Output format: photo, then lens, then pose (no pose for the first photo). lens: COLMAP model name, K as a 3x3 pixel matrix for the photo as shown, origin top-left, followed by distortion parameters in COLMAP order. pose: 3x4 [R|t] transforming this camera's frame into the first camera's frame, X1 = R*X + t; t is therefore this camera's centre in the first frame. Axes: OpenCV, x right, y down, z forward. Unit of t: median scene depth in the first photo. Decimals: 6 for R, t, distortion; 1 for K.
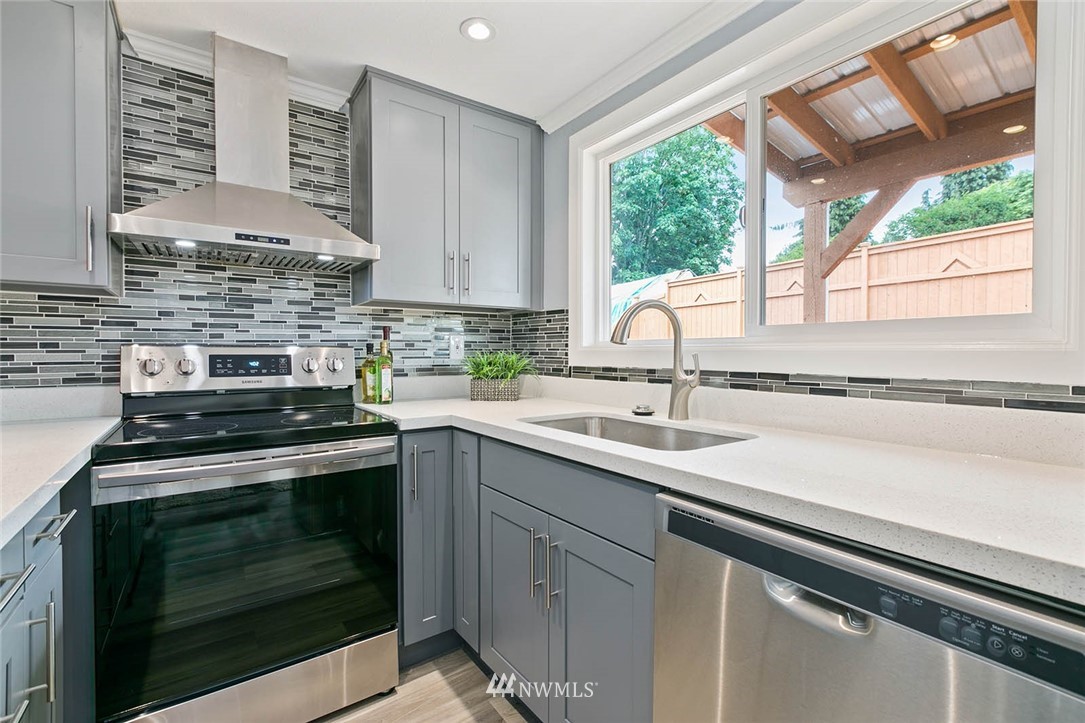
lens RADIAL K [[485.6, 0, 540.8], [0, 485.6, 358.8], [0, 0, 1]] dist [-0.001973, -0.001725]
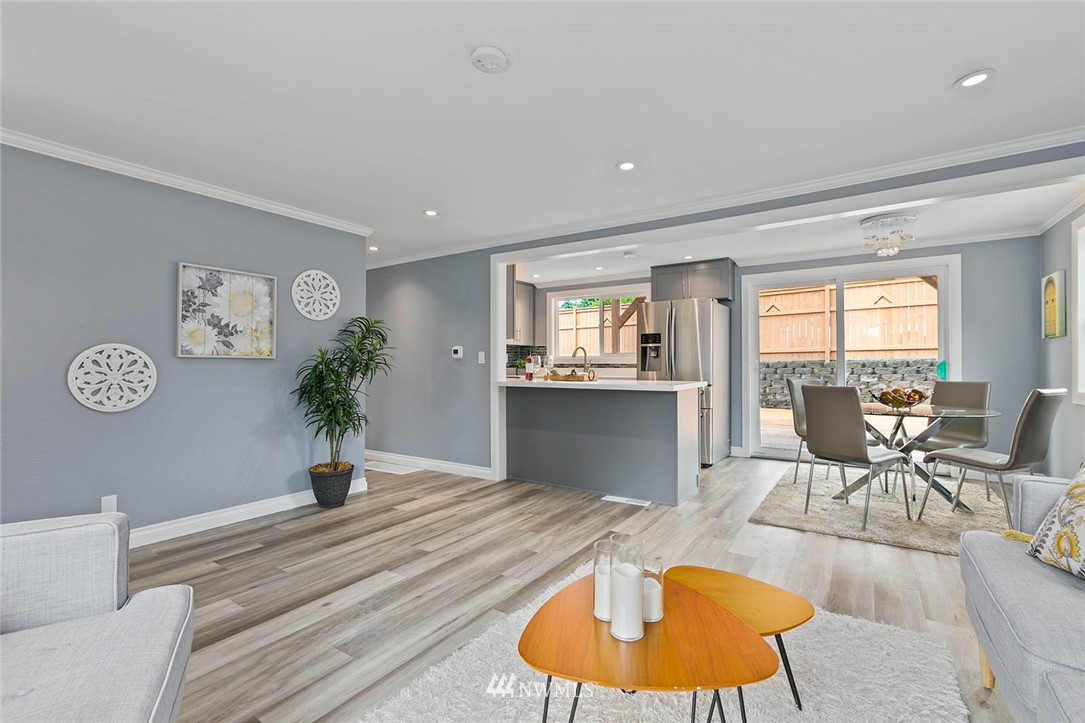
lens RADIAL K [[485.6, 0, 538.6], [0, 485.6, 362.8], [0, 0, 1]] dist [-0.001973, -0.001725]
pose [[0.940527, 0.001908, 0.339713, -1.489439], [0.003501, 0.999877, -0.015310, 0.076298], [-0.339700, 0.015589, 0.940405, -2.742833]]
